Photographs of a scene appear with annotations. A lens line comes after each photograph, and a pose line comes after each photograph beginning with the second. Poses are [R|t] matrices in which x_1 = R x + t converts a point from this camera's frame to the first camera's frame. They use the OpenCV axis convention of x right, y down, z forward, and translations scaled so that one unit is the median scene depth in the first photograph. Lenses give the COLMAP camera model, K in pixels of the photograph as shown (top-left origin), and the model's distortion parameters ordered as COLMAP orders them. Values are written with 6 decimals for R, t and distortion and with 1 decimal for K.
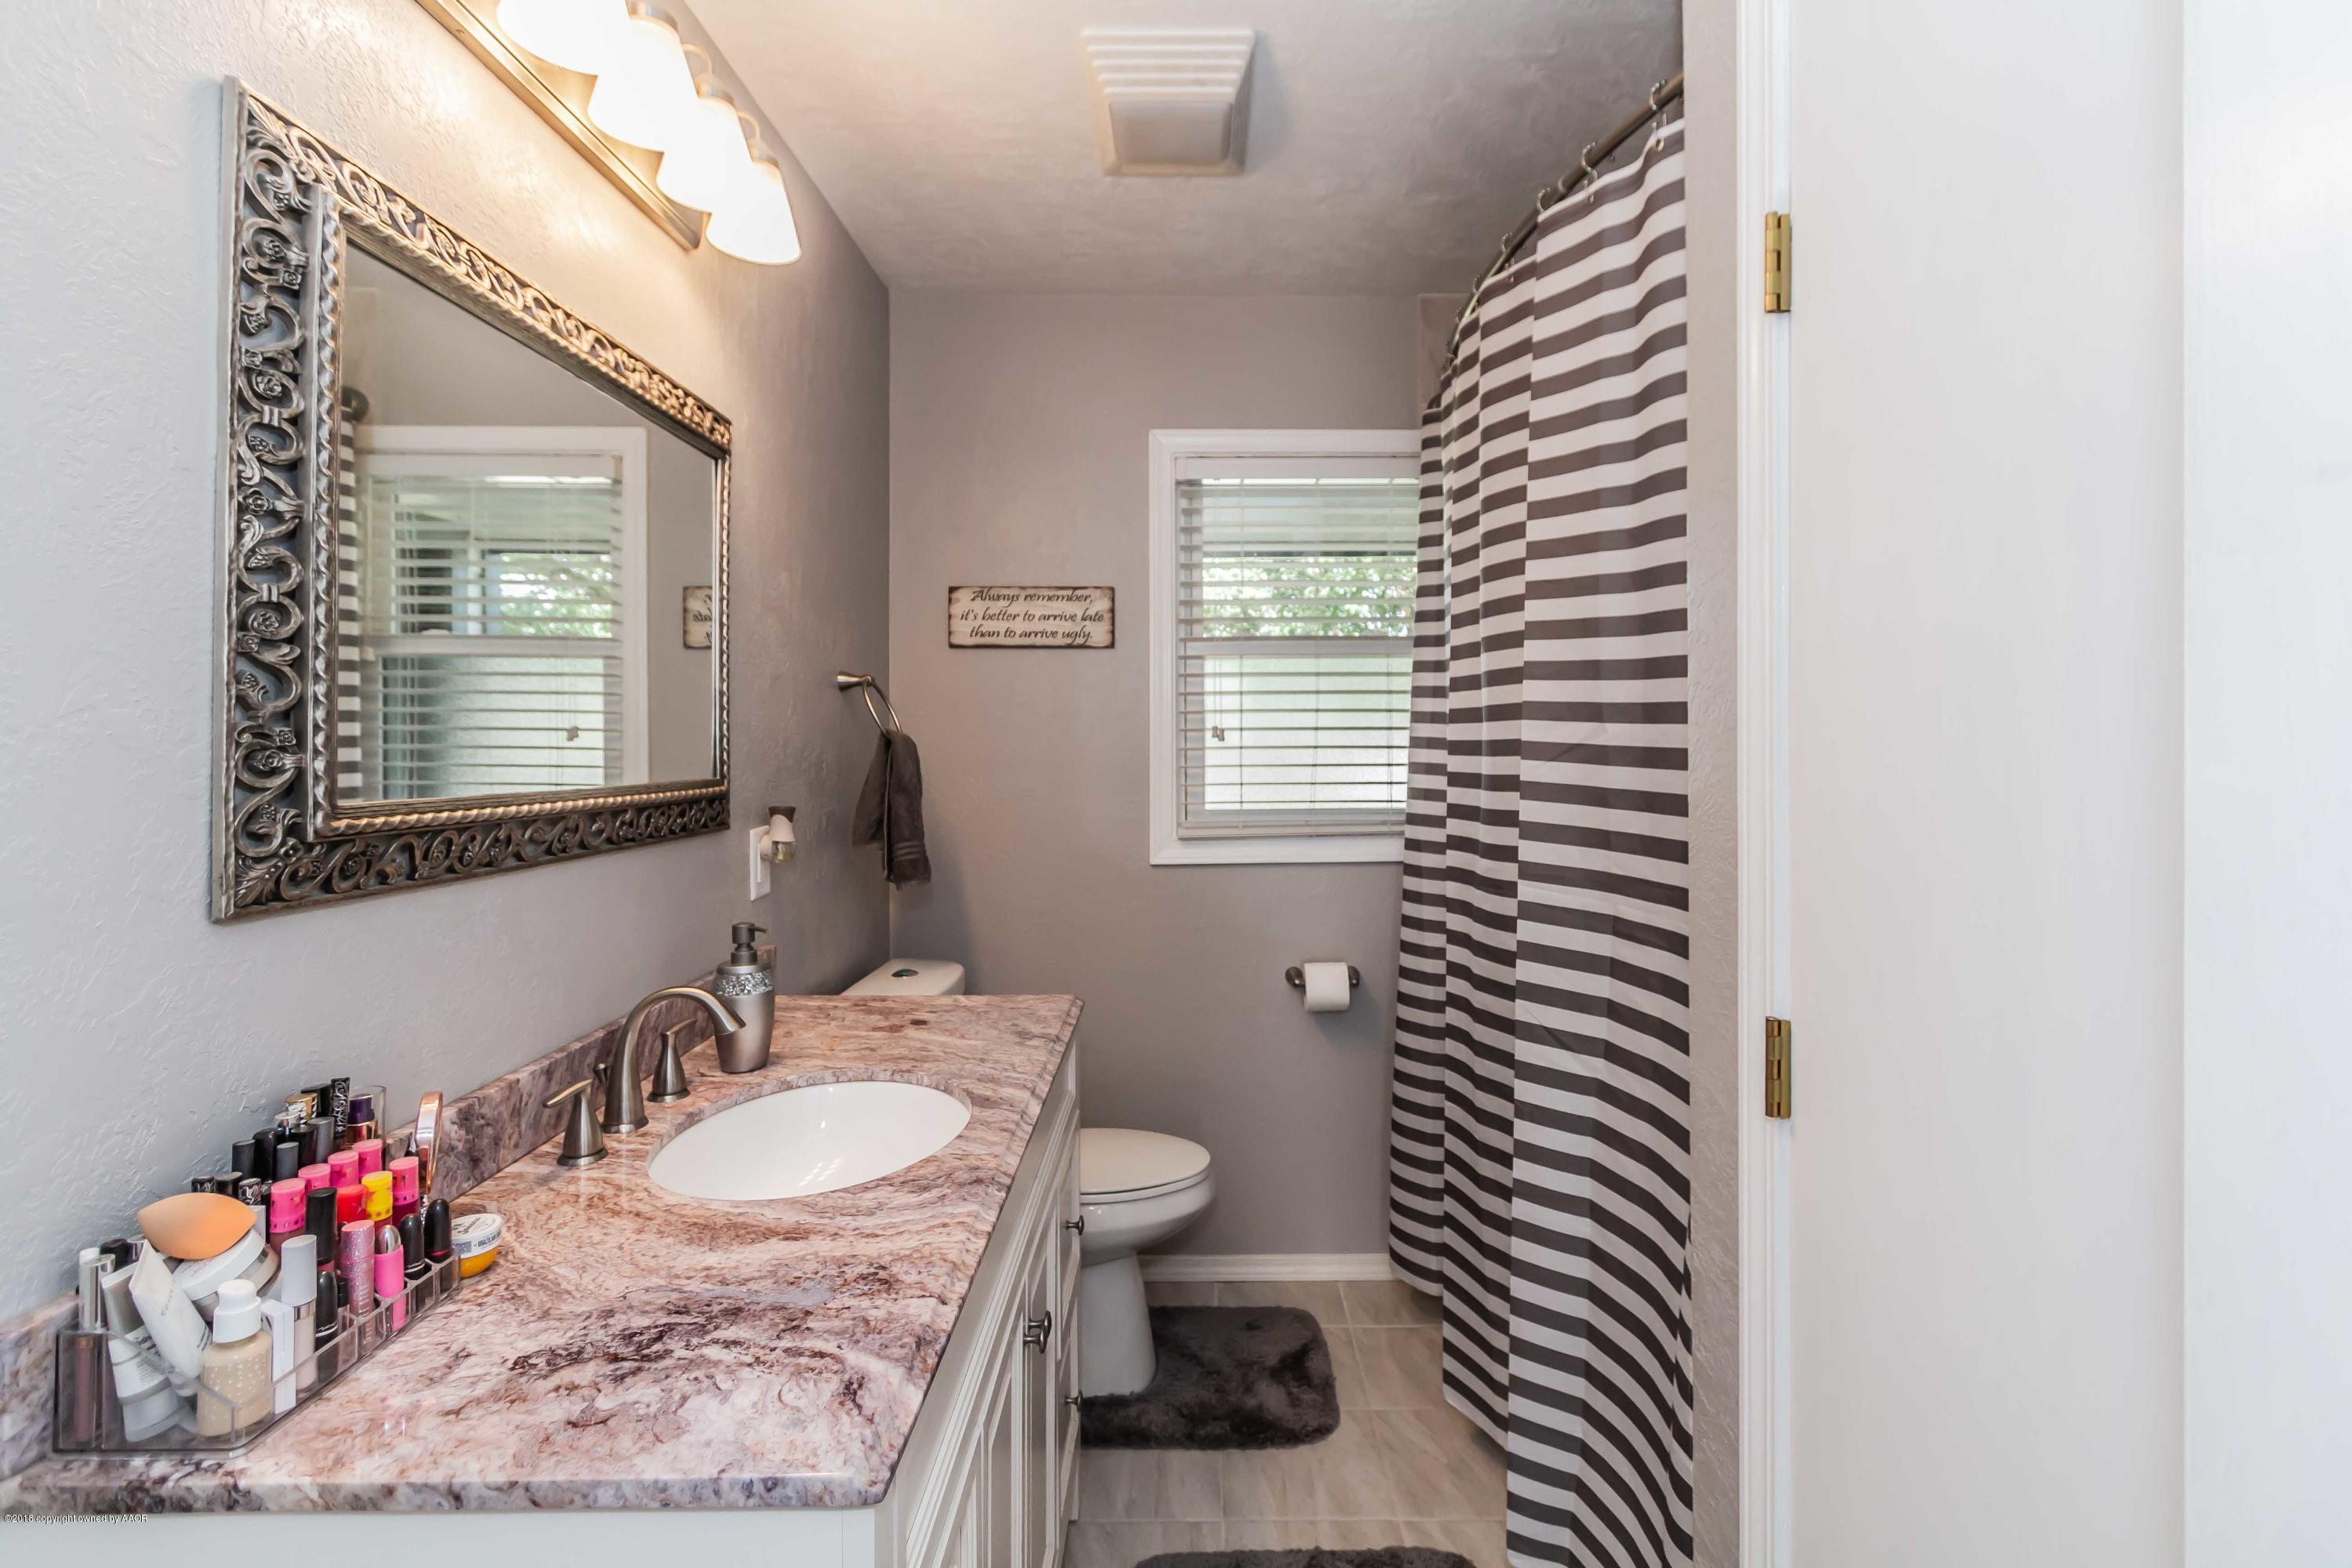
lens RADIAL K [[1084.0, 0, 1175.7], [0, 1084.0, 731.1], [0, 0, 1]] dist [0.002749, -0.001725]
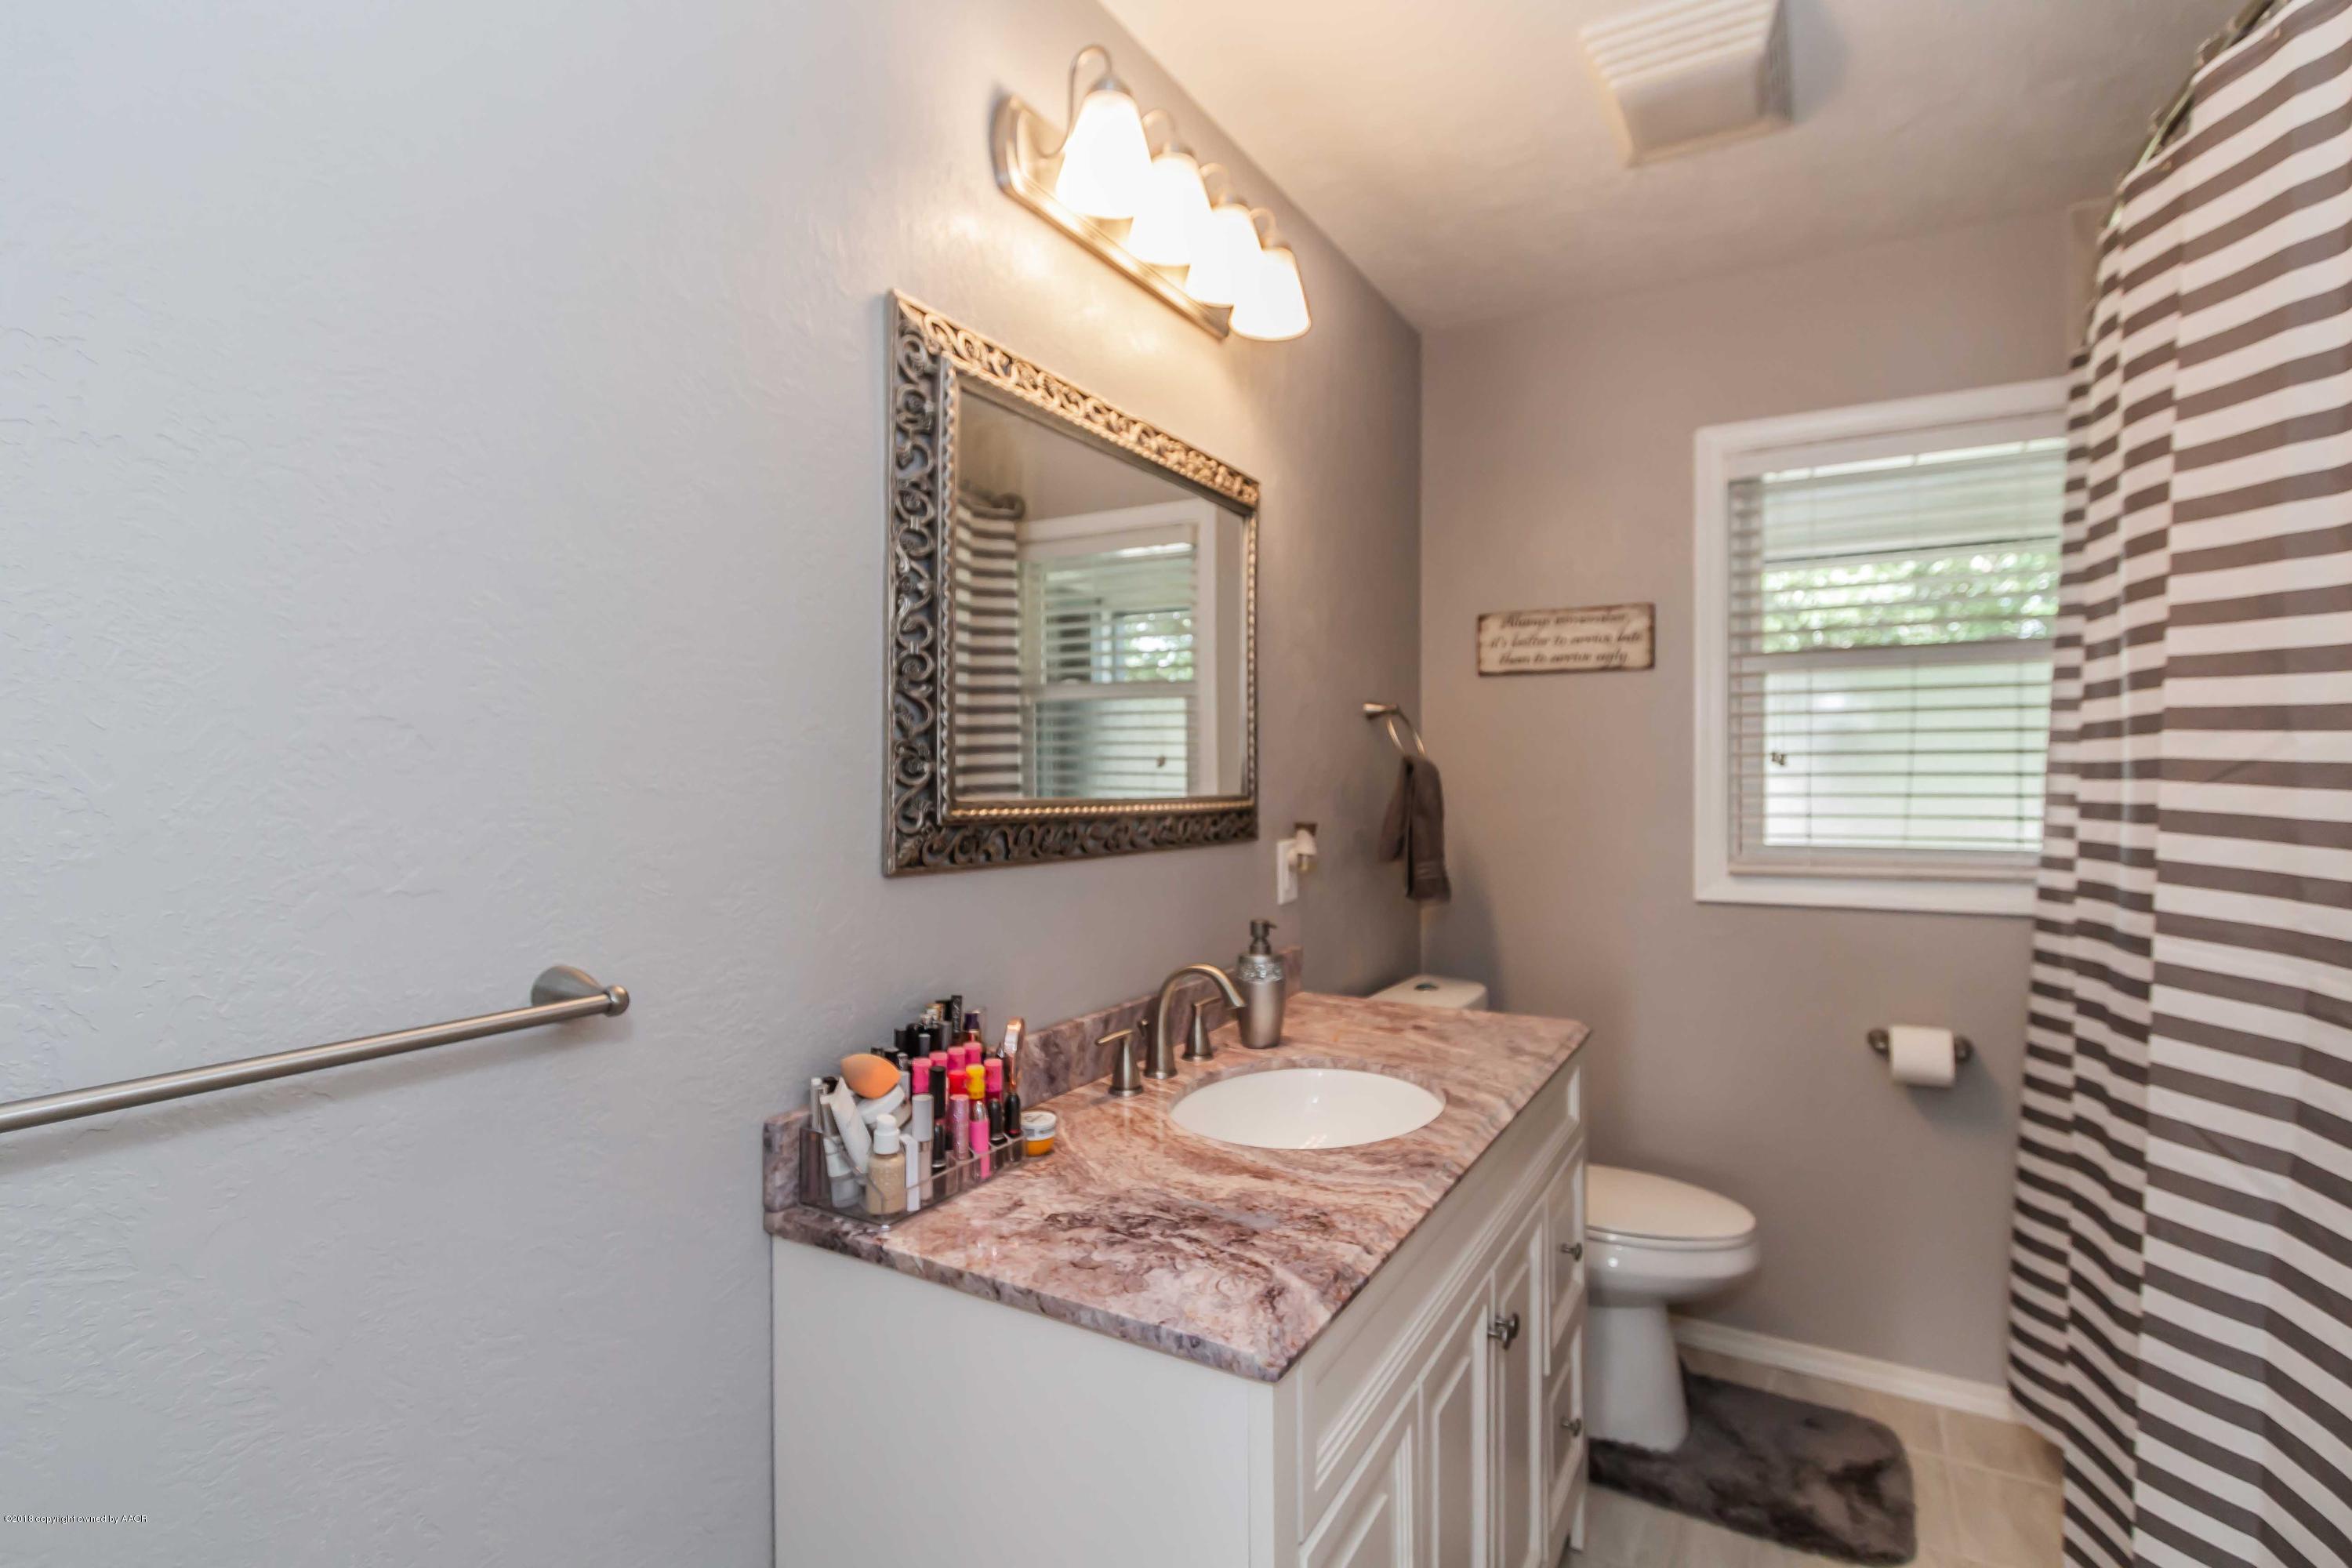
lens RADIAL K [[1080.5, 0, 1184.5], [0, 1080.5, 786.7], [0, 0, 1]] dist [0.001193, -0.002687]
pose [[0.865176, 0.007789, -0.501408, 0.105773], [0.000410, 0.999868, 0.016239, 0.017938], [0.501468, -0.014255, 0.865059, -0.030080]]
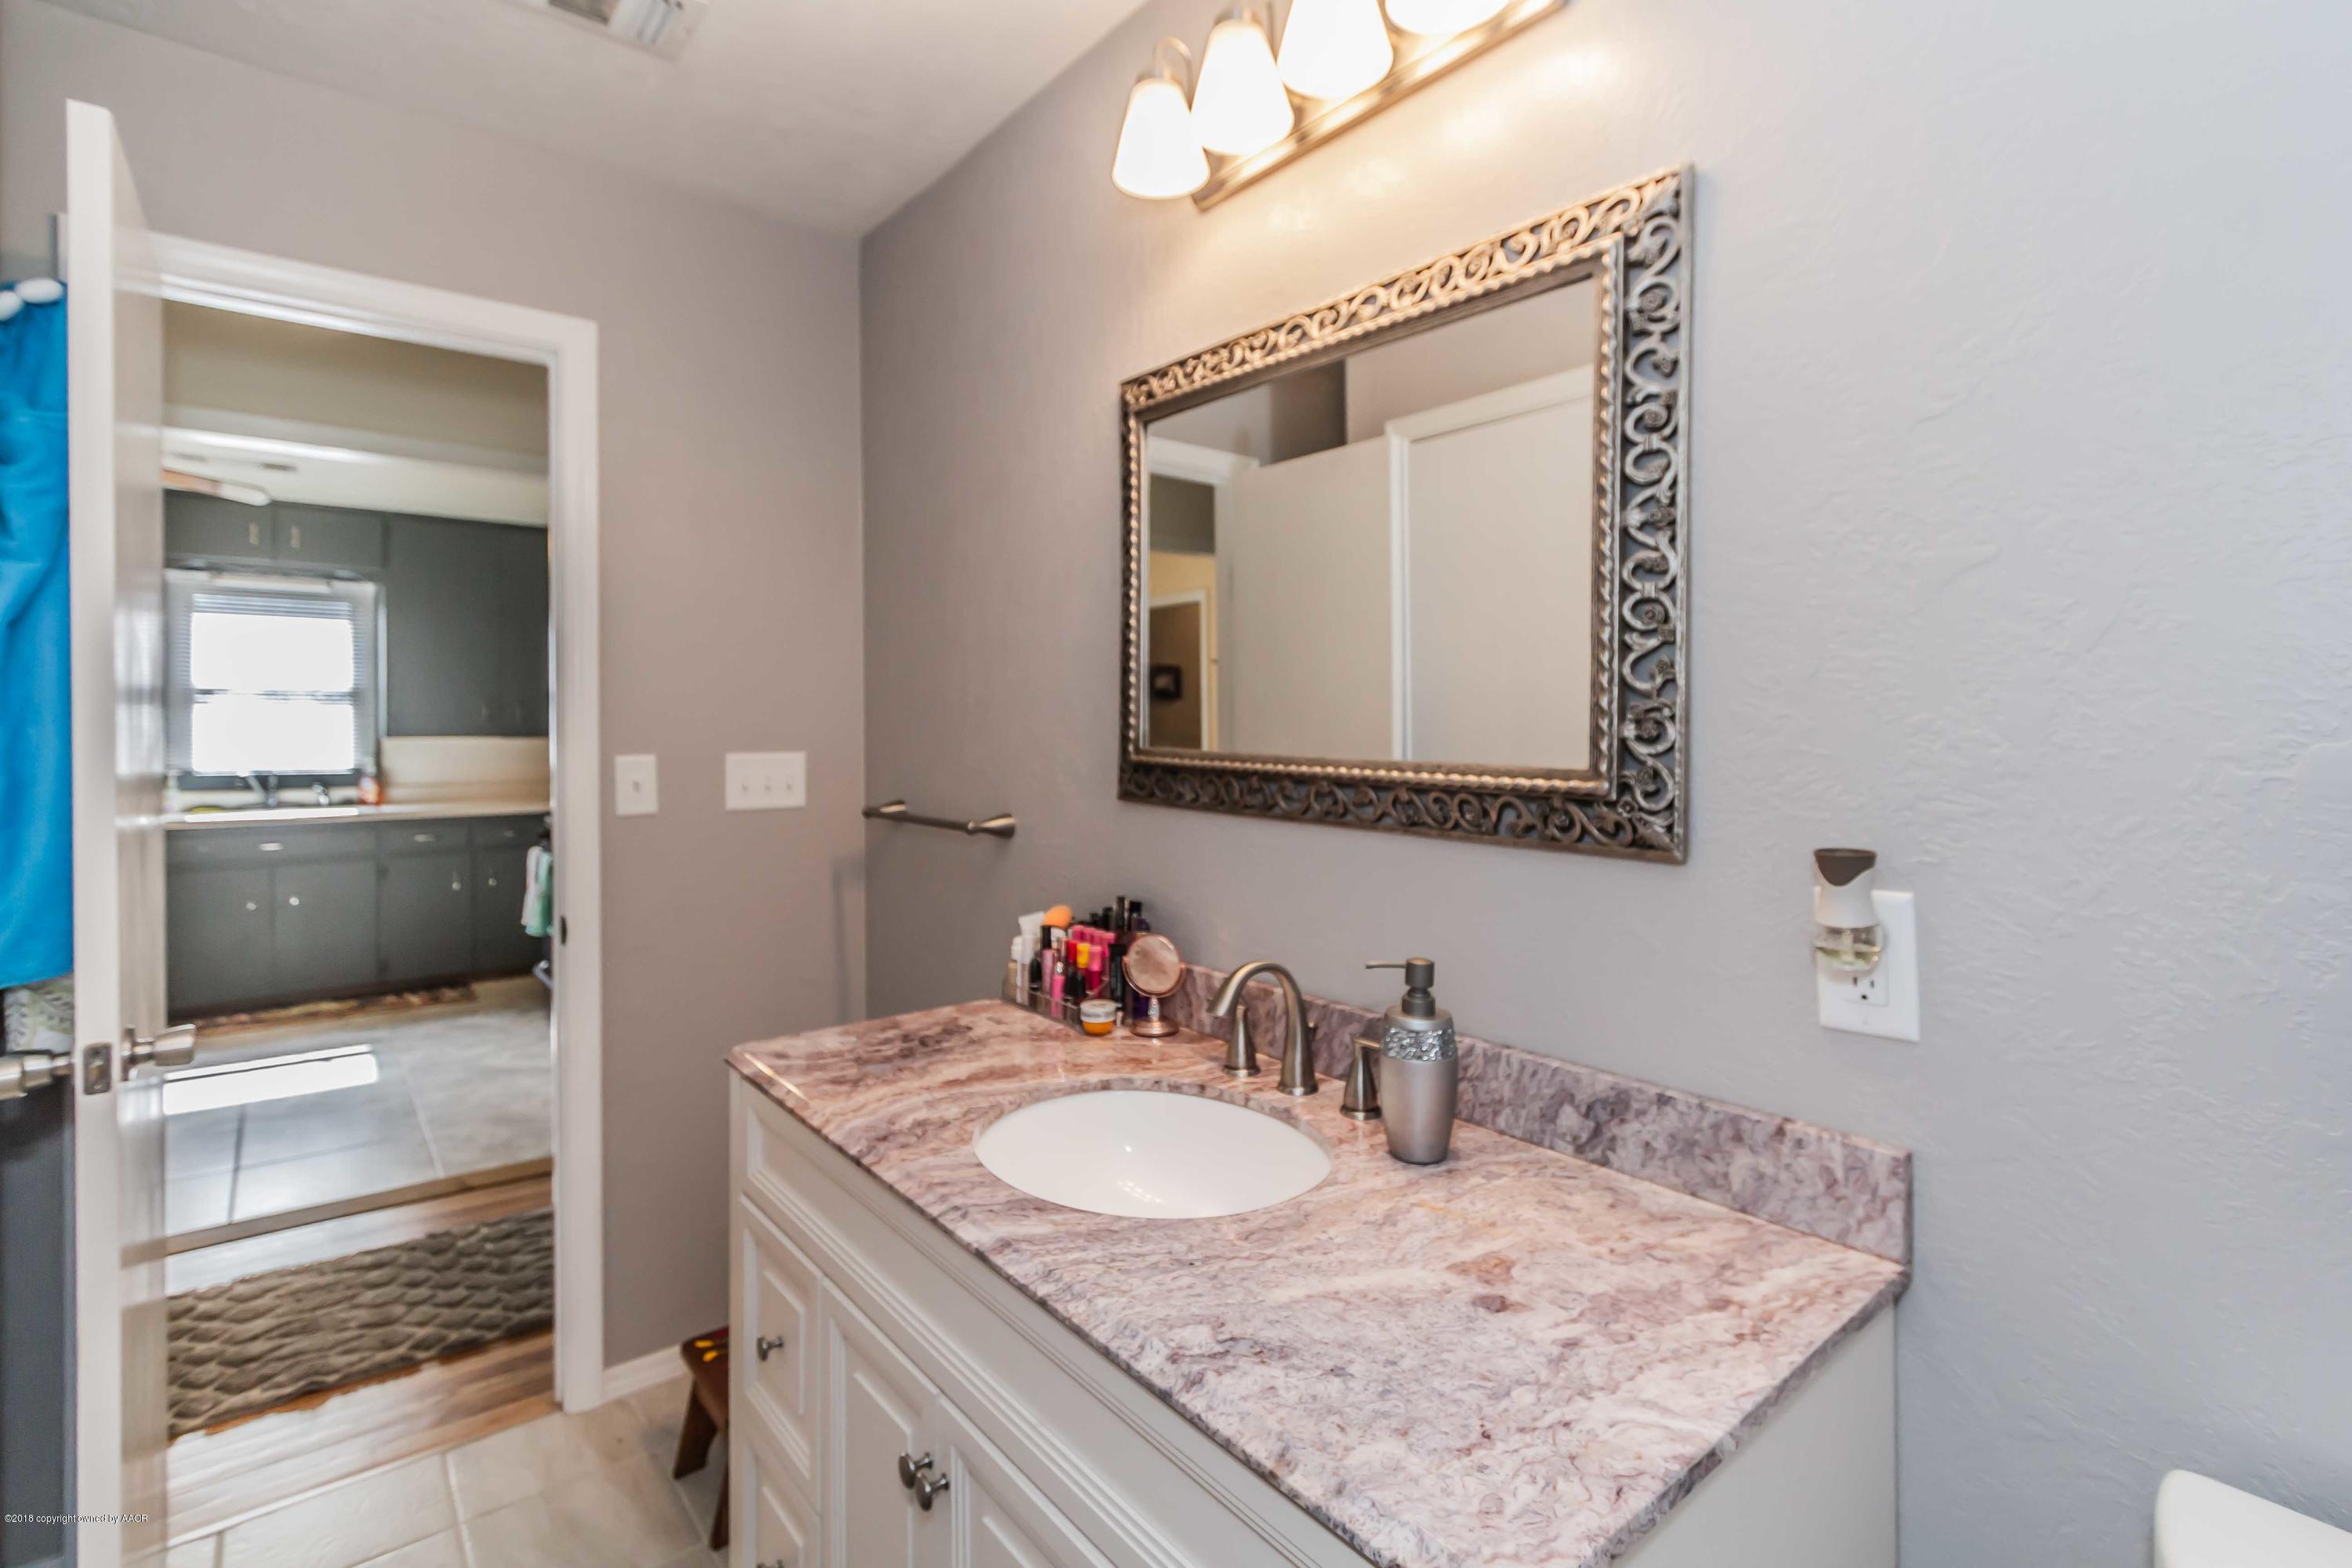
lens RADIAL K [[1070.1, 0, 1177.9], [0, 1070.1, 725.1], [0, 0, 1]] dist [0.001328, -0.000381]
pose [[-0.757186, 0.003849, -0.653188, 0.198462], [0.001833, 0.999991, 0.003767, 0.015458], [0.653197, 0.001655, -0.757186, 1.457061]]
